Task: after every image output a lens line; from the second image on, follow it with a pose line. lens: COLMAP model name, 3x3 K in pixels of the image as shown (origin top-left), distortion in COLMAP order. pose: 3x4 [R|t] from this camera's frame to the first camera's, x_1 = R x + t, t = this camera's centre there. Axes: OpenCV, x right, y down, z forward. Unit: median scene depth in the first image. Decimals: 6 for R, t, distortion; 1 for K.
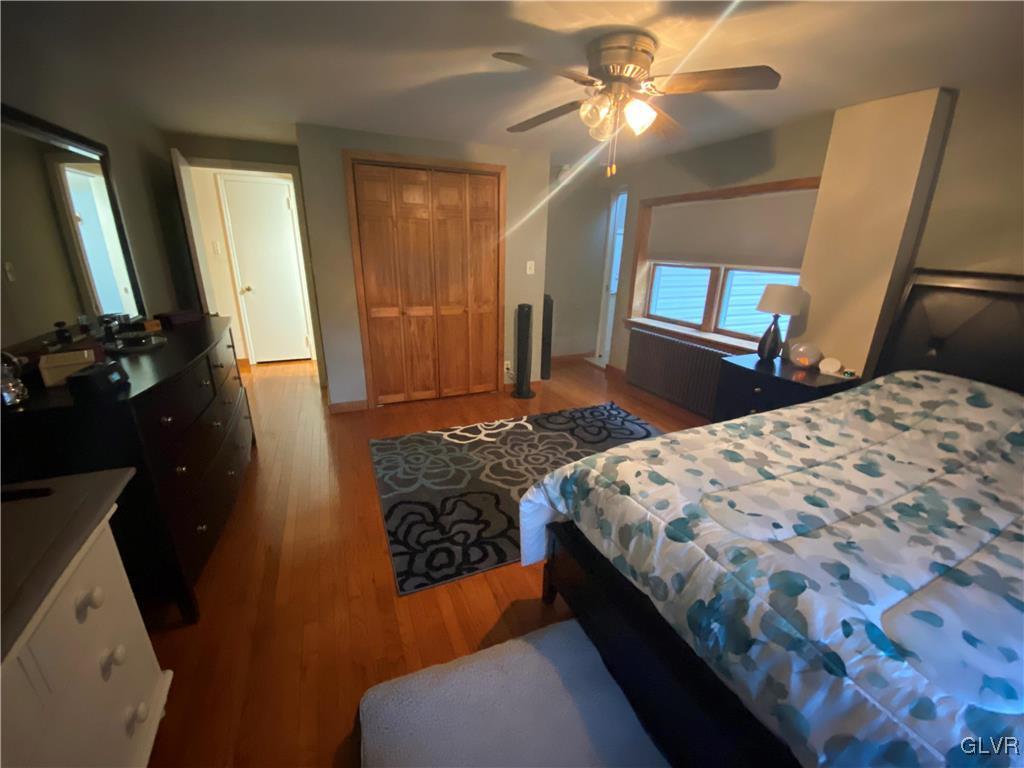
lens RADIAL K [[412.1, 0, 513.7], [0, 412.1, 380.9], [0, 0, 1]] dist [-0.000149, -0.009125]
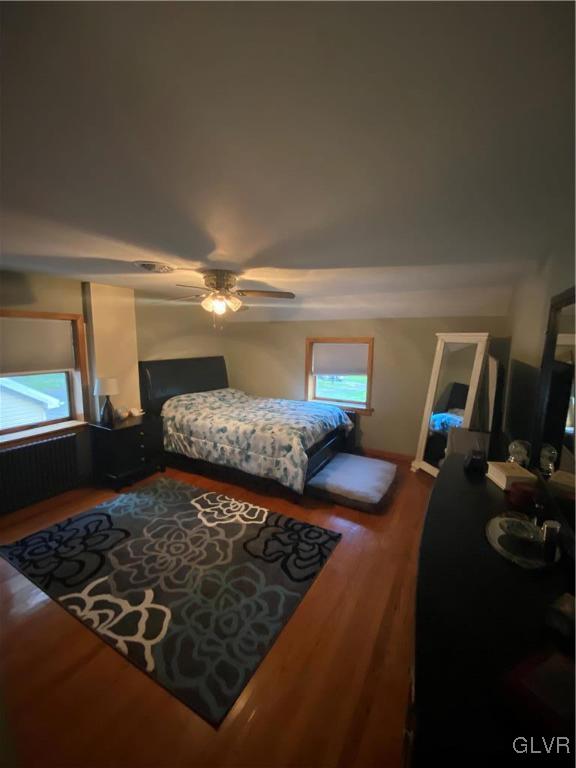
lens RADIAL K [[309.1, 0, 288.5], [0, 309.1, 384.4], [0, 0, 1]] dist [-0.000149, -0.009125]
pose [[-0.611337, -0.138526, 0.779152, -0.661856], [0.226138, 0.912928, 0.339742, -0.397029], [-0.758373, 0.383893, -0.526780, 0.956753]]
